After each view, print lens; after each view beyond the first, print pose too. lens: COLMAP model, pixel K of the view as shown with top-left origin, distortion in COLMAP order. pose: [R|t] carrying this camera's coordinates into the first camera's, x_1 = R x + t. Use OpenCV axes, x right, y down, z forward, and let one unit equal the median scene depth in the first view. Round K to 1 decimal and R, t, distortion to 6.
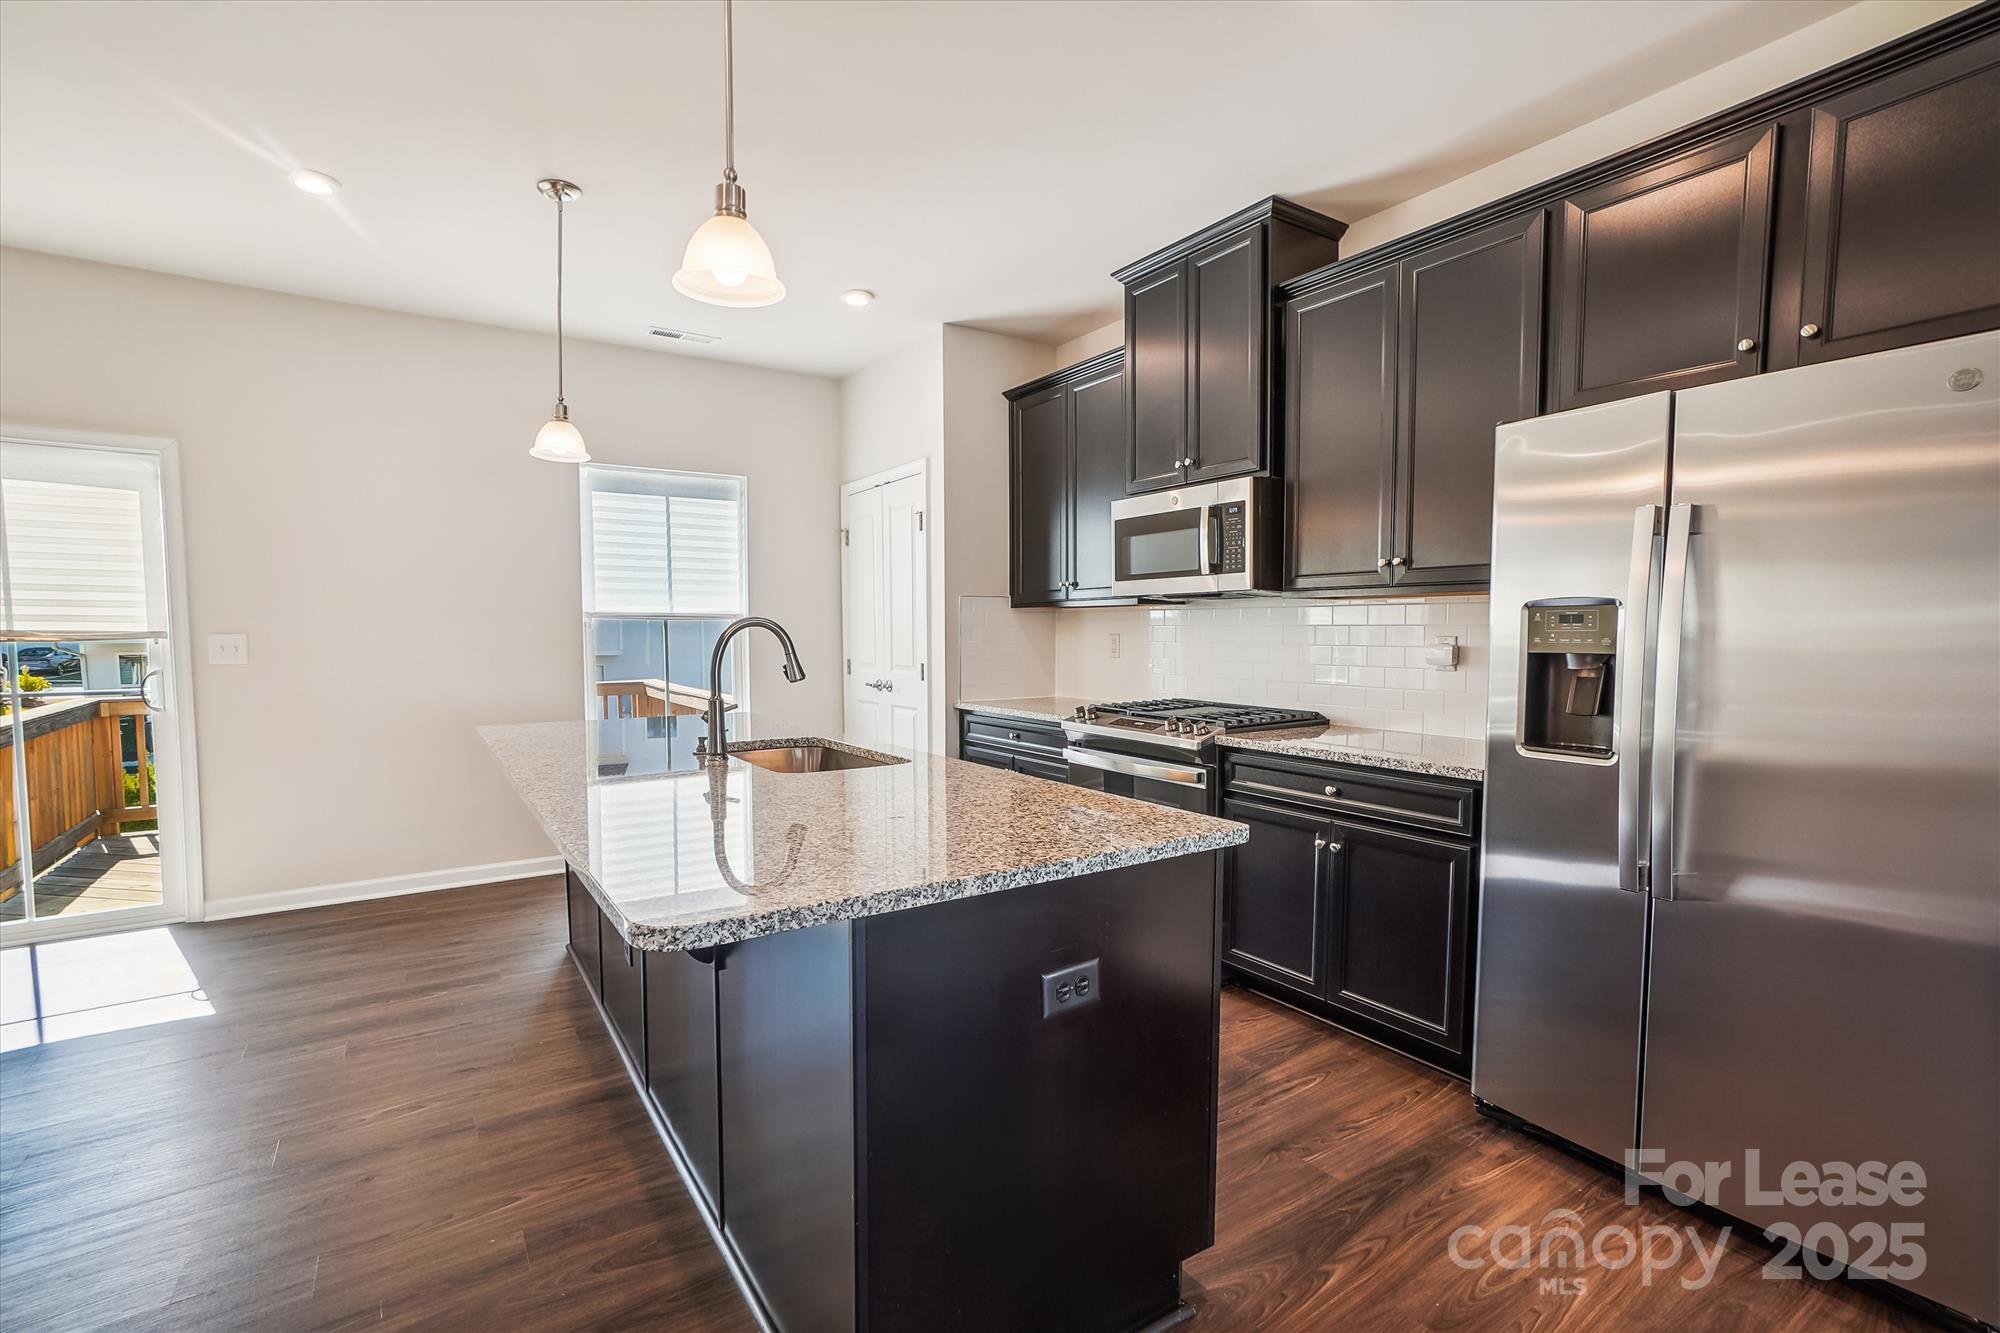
lens RADIAL K [[867.7, 0, 999.8], [0, 867.7, 673.6], [0, 0, 1]] dist [-0.001180, 0.000179]
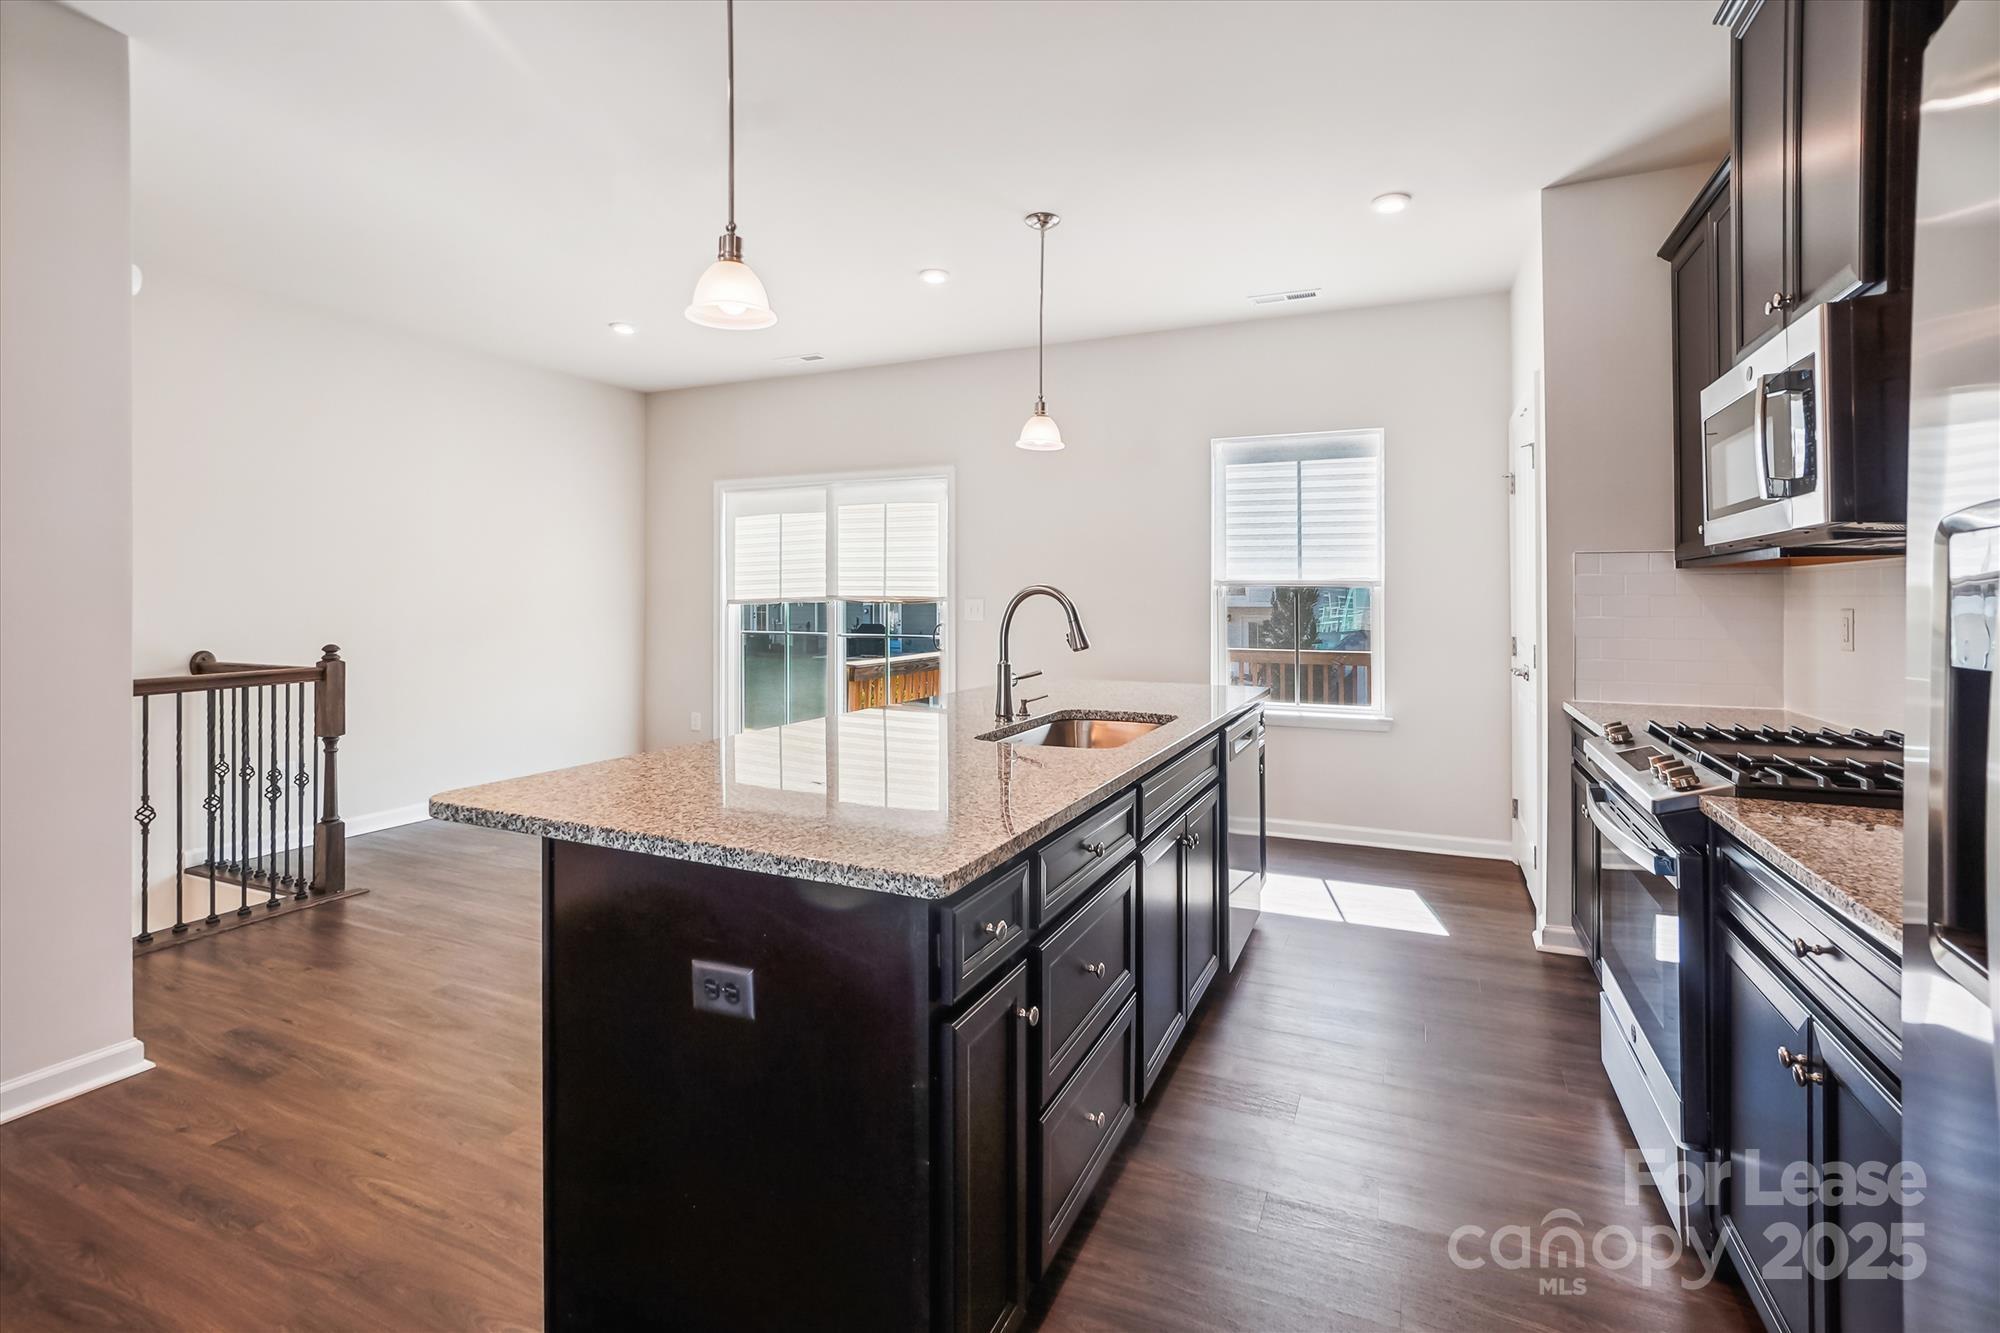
lens RADIAL K [[914.4, 0, 1042.7], [0, 914.4, 585.1], [0, 0, 1]] dist [-0.015910, 0.002606]
pose [[0.556584, -0.005441, -0.830774, 0.415704], [-0.048859, 0.998033, -0.039271, -0.015889], [0.829354, 0.062449, 0.555223, 0.280700]]
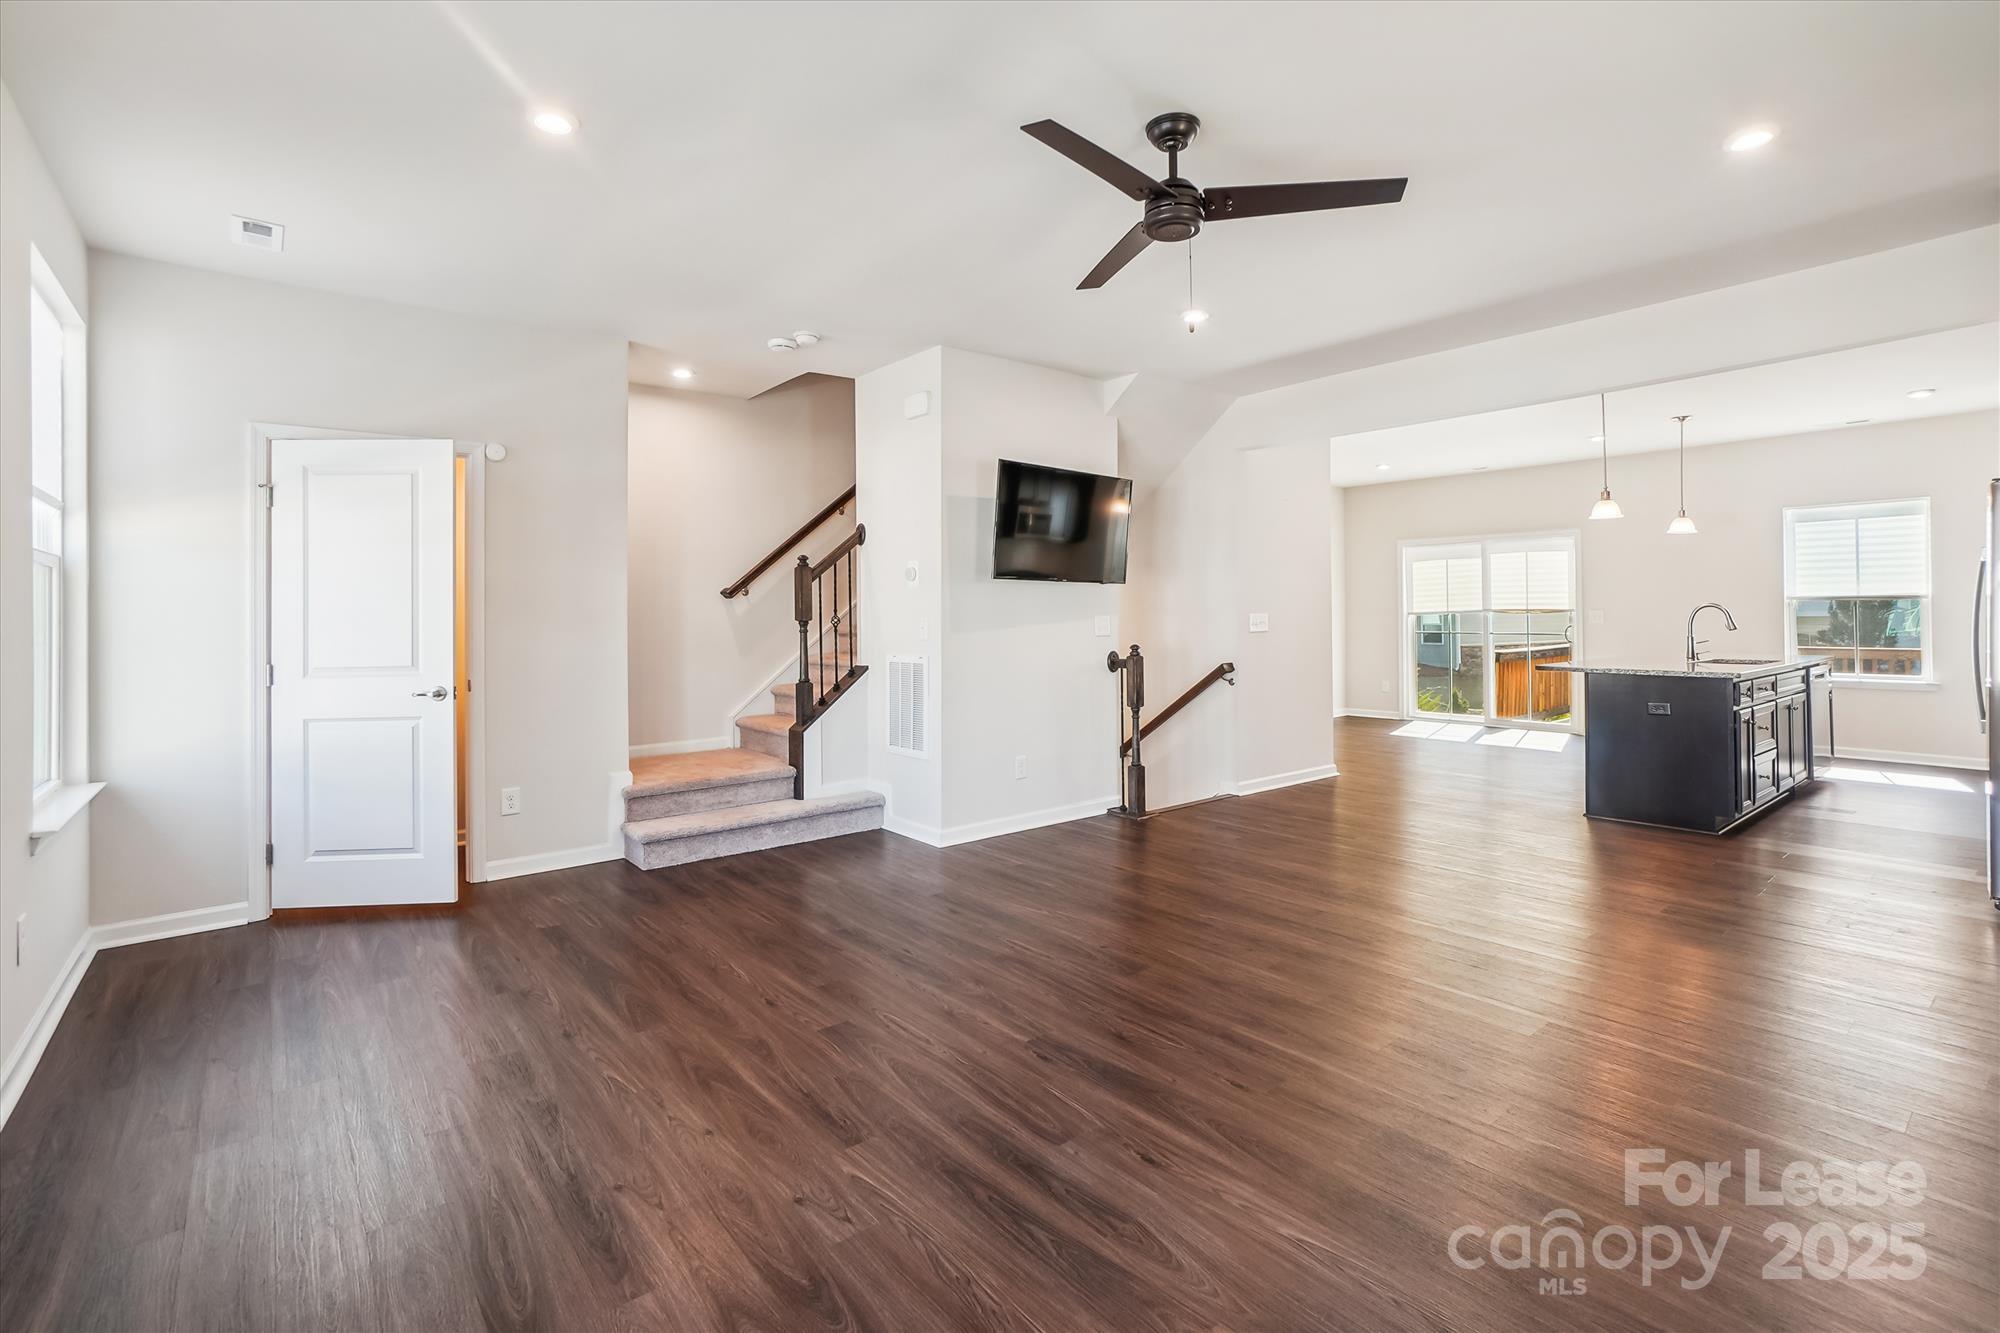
lens RADIAL K [[914.4, 0, 997.9], [0, 914.4, 601.4], [0, 0, 1]] dist [-0.015910, 0.002606]
pose [[0.094203, -0.007011, -0.995528, 1.400039], [-0.049540, 0.998703, -0.011721, 0.038621], [0.994320, 0.050423, 0.093733, -0.828336]]
